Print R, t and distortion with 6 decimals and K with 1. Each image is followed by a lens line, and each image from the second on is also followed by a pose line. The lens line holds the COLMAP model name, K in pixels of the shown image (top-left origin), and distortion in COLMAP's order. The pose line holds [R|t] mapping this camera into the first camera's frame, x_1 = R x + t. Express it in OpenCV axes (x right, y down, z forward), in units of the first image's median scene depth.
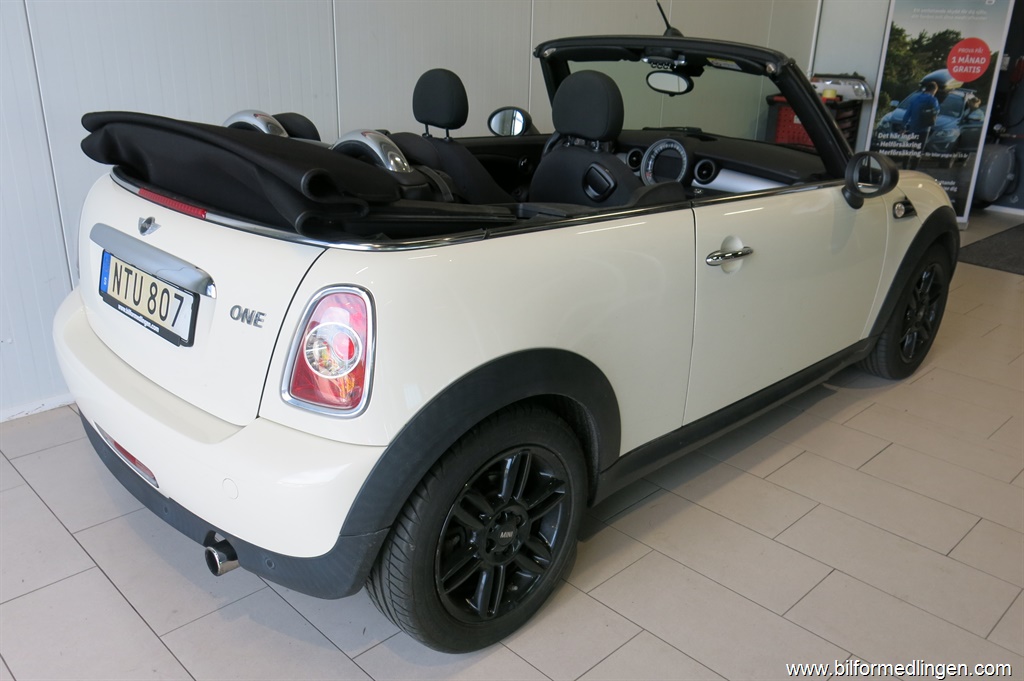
lens RADIAL K [[855.1, 0, 512.0], [0, 855.1, 340.5], [0, 0, 1]] dist [-0.009558, -0.004146]
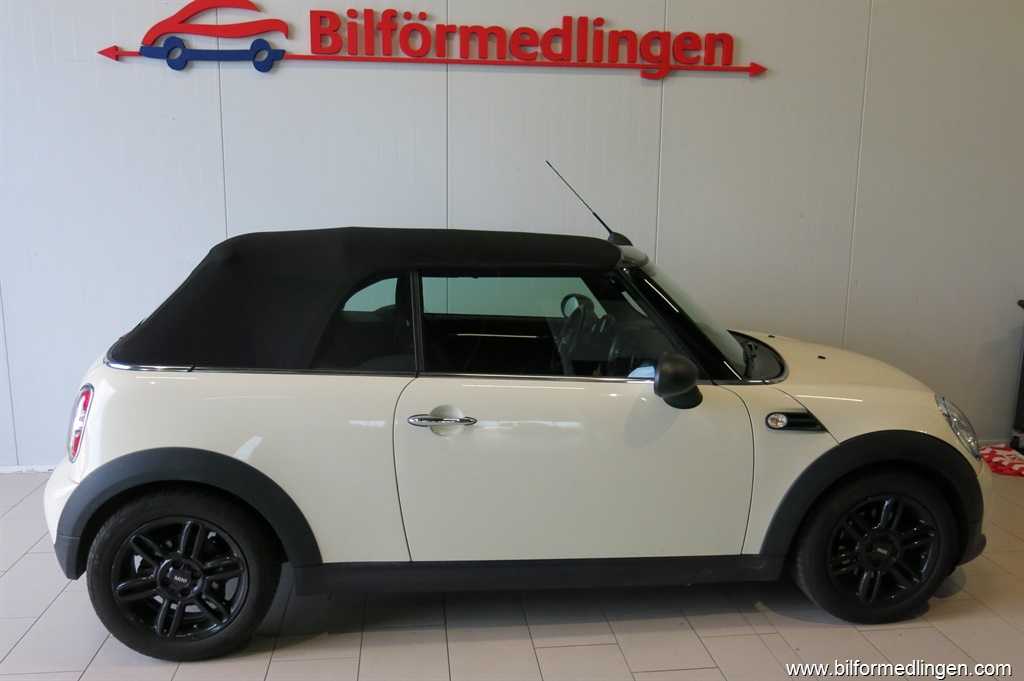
lens RADIAL K [[855.1, 0, 512.0], [0, 855.1, 340.5], [0, 0, 1]] dist [-0.009558, -0.004146]
pose [[0.789468, 0.091868, -0.606877, 1.019950], [-0.208730, 0.969991, -0.124695, -0.077707], [0.577210, 0.225116, 0.784953, 0.091766]]
